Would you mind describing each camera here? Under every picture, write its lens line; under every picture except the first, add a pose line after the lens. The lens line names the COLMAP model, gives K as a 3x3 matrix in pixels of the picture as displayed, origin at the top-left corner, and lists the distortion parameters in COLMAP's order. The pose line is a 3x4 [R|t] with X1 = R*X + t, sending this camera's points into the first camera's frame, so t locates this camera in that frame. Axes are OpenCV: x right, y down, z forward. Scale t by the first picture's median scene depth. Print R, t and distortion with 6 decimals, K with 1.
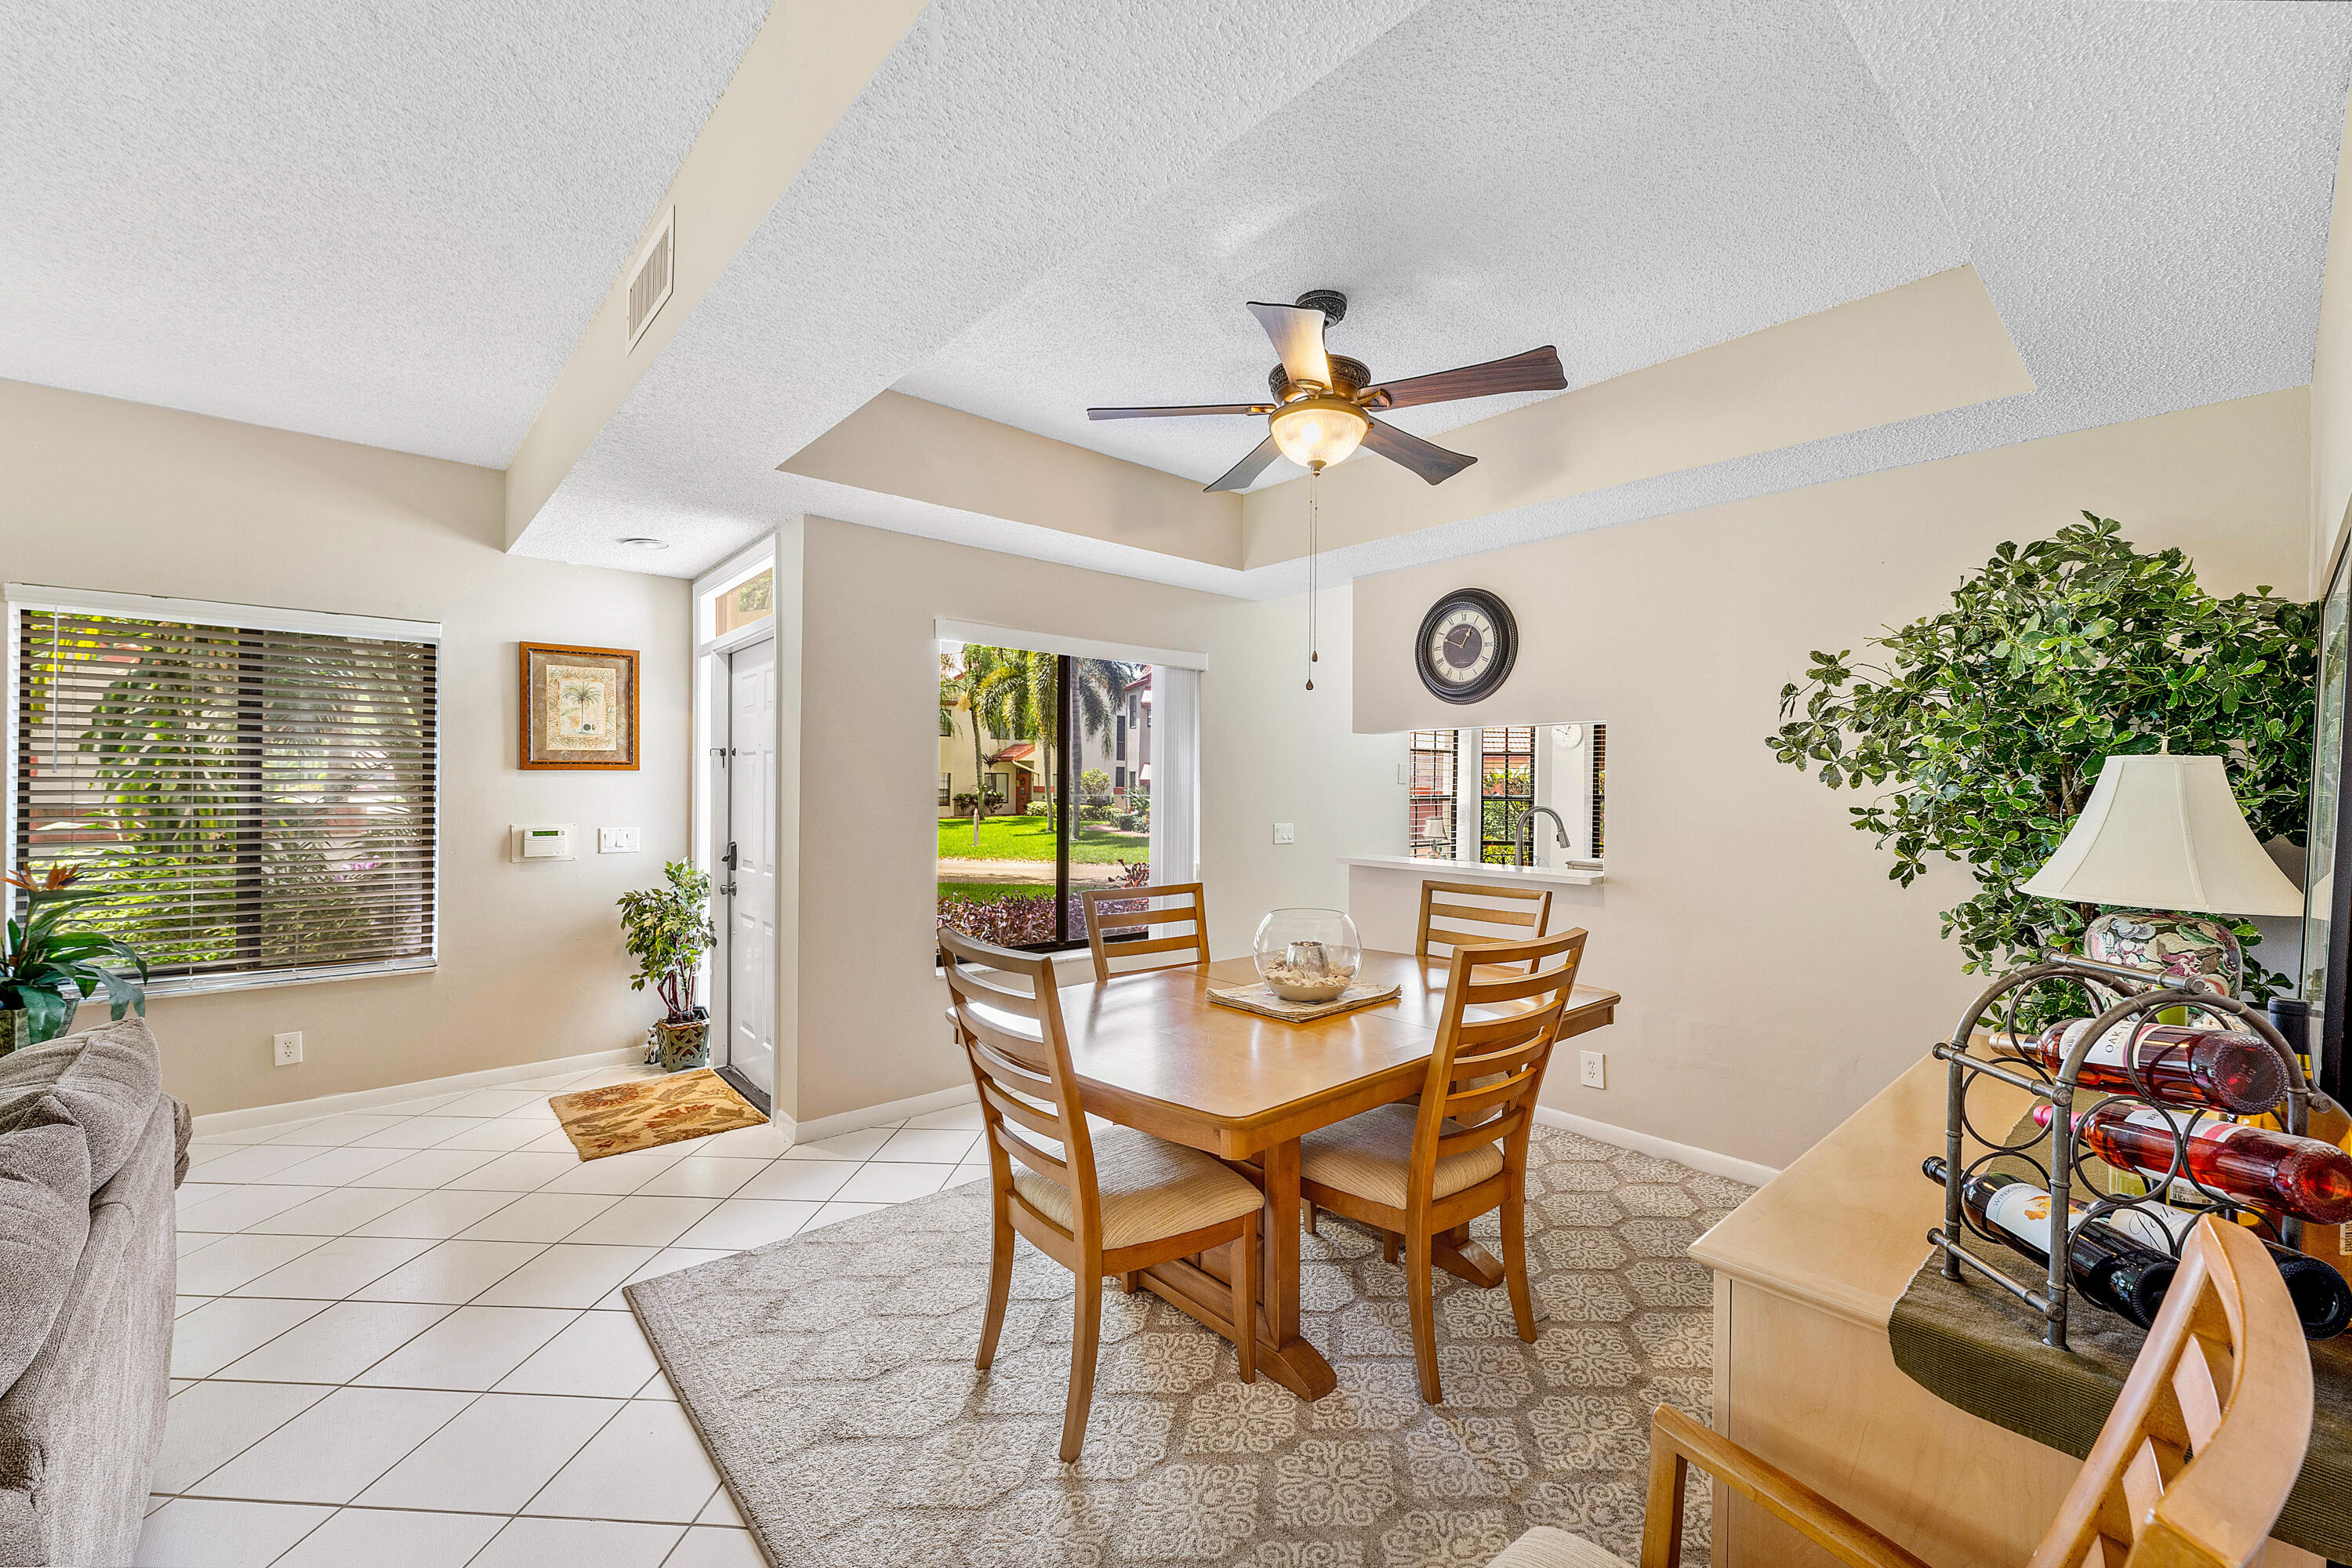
lens RADIAL K [[941.8, 0, 1178.5], [0, 941.8, 783.5], [0, 0, 1]] dist [0.000040, -0.000235]
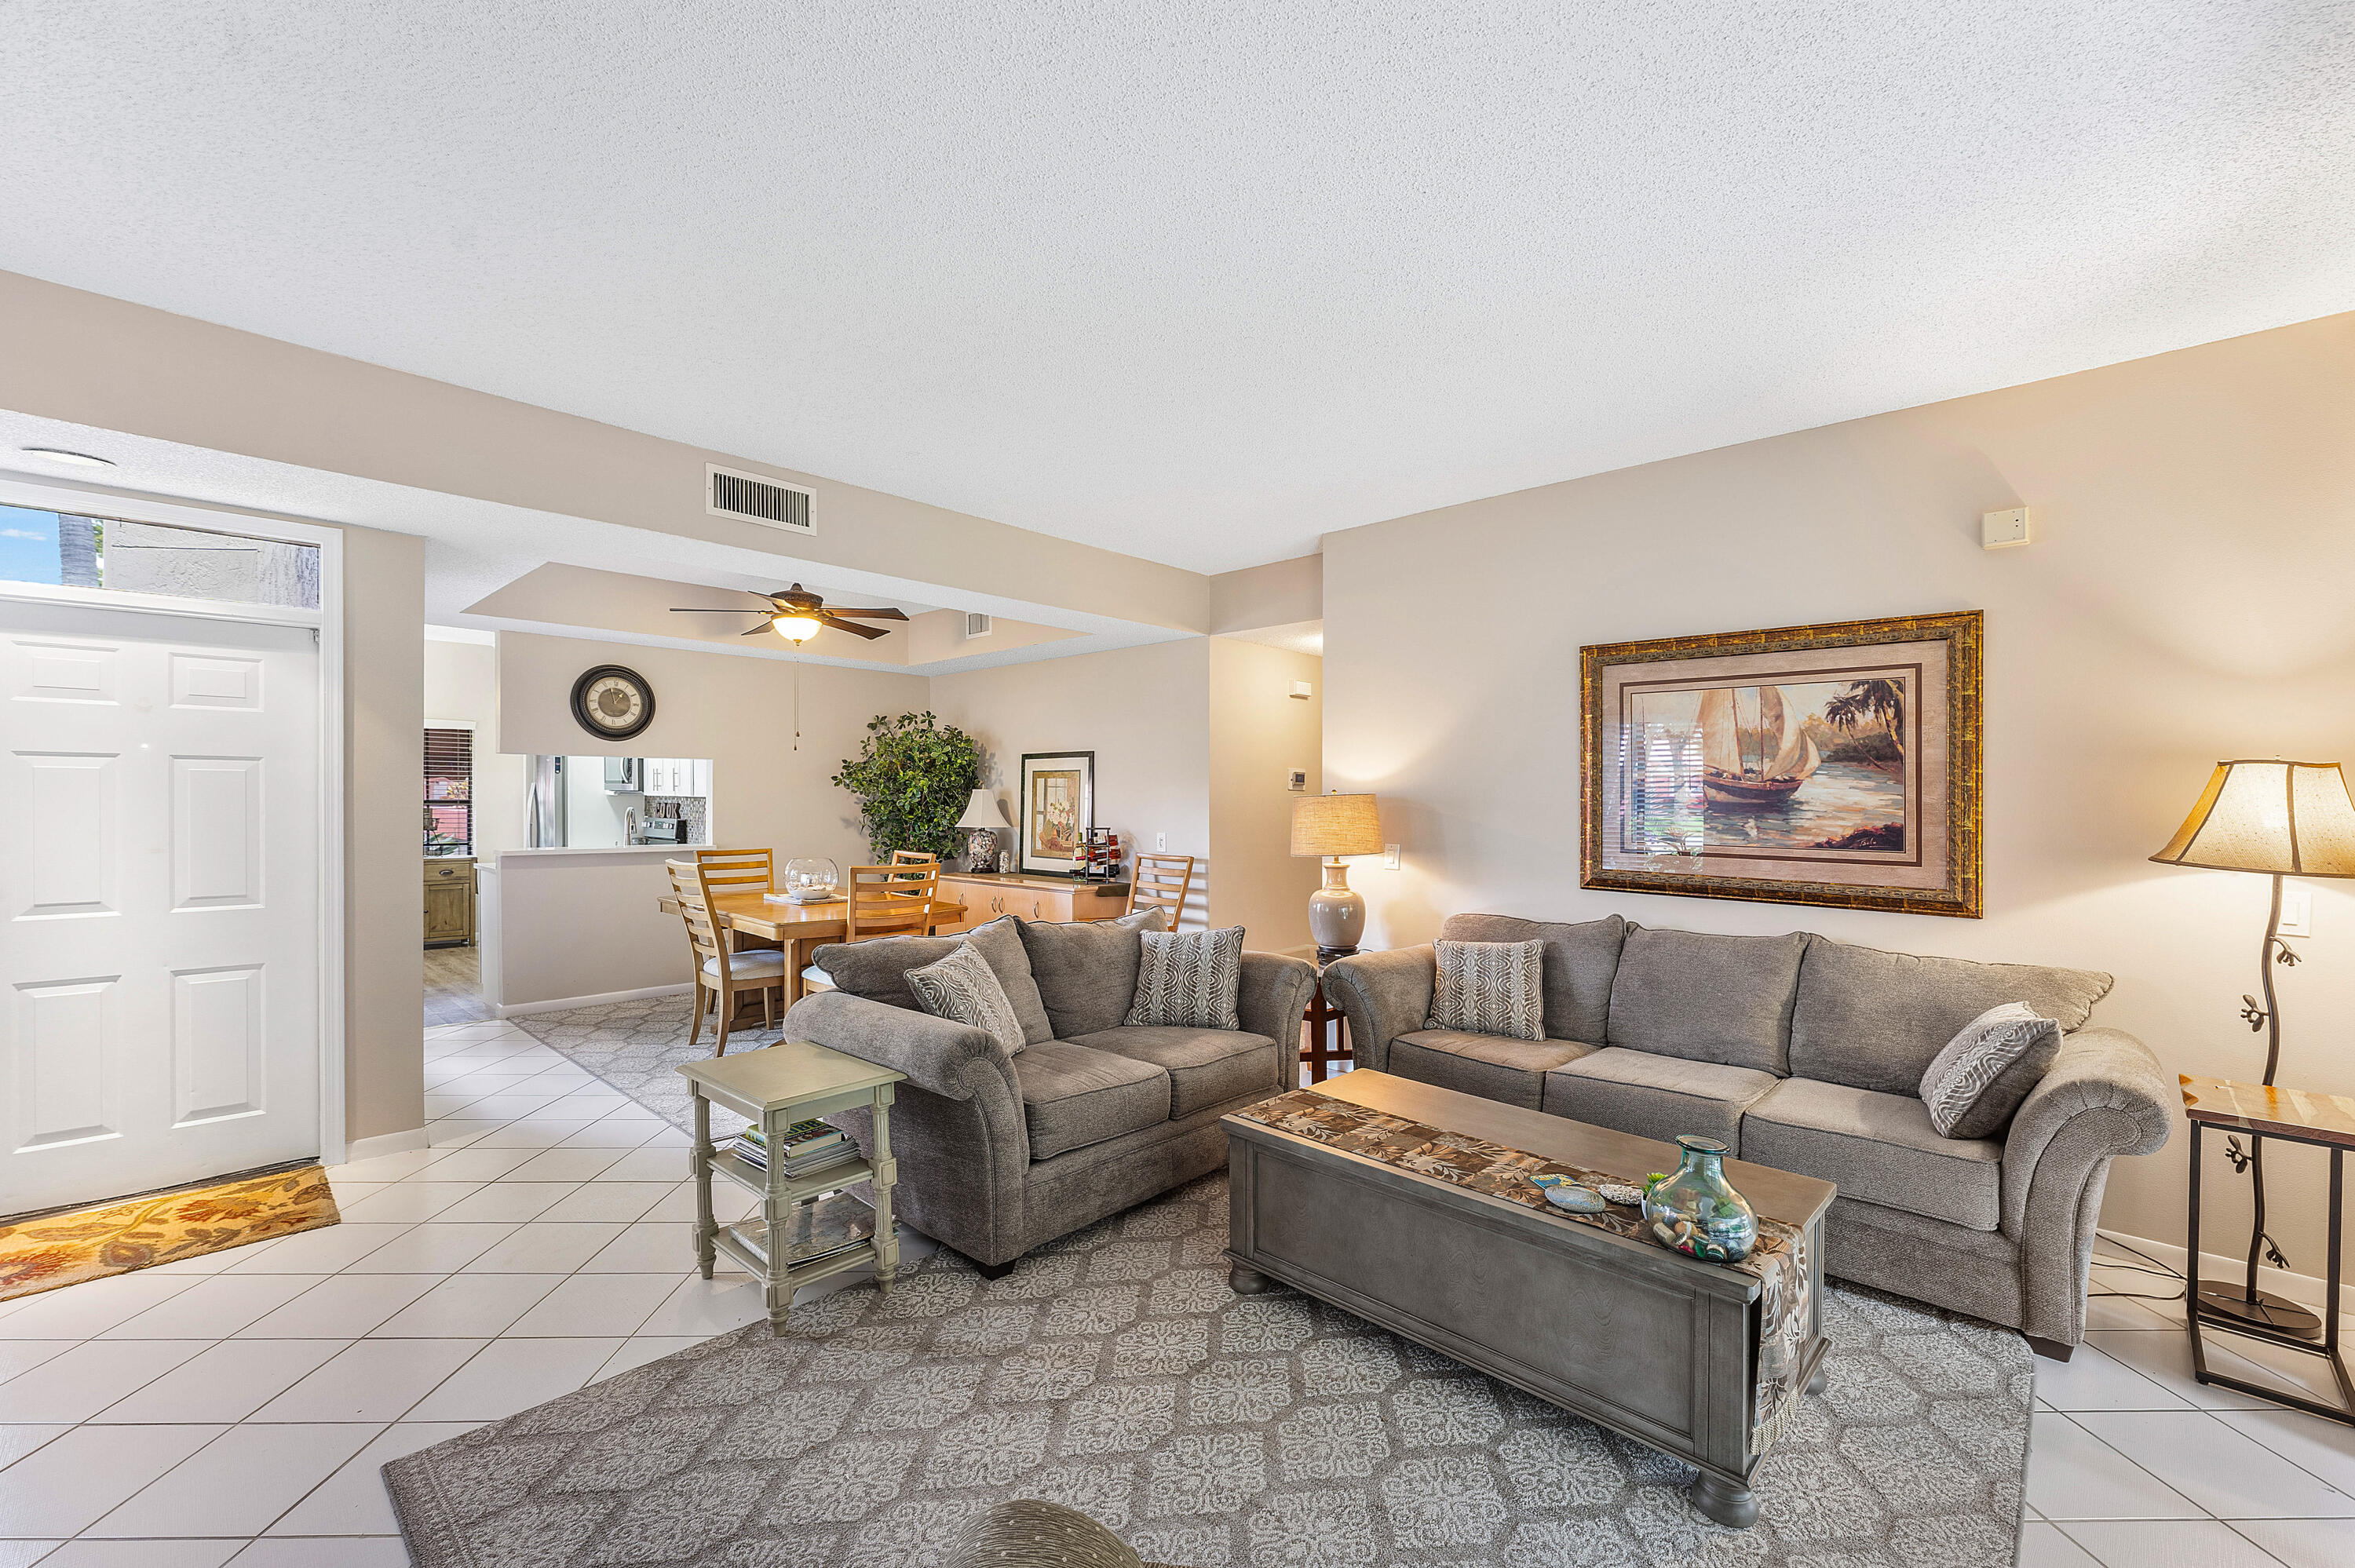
lens RADIAL K [[956.0, 0, 1167.9], [0, 956.0, 815.8], [0, 0, 1]] dist [-0.001166, -0.000050]
pose [[-0.090646, -0.025613, 0.995554, -1.250651], [-0.011319, 0.999631, 0.024687, -0.011366], [-0.995819, -0.009031, -0.090902, 0.239924]]
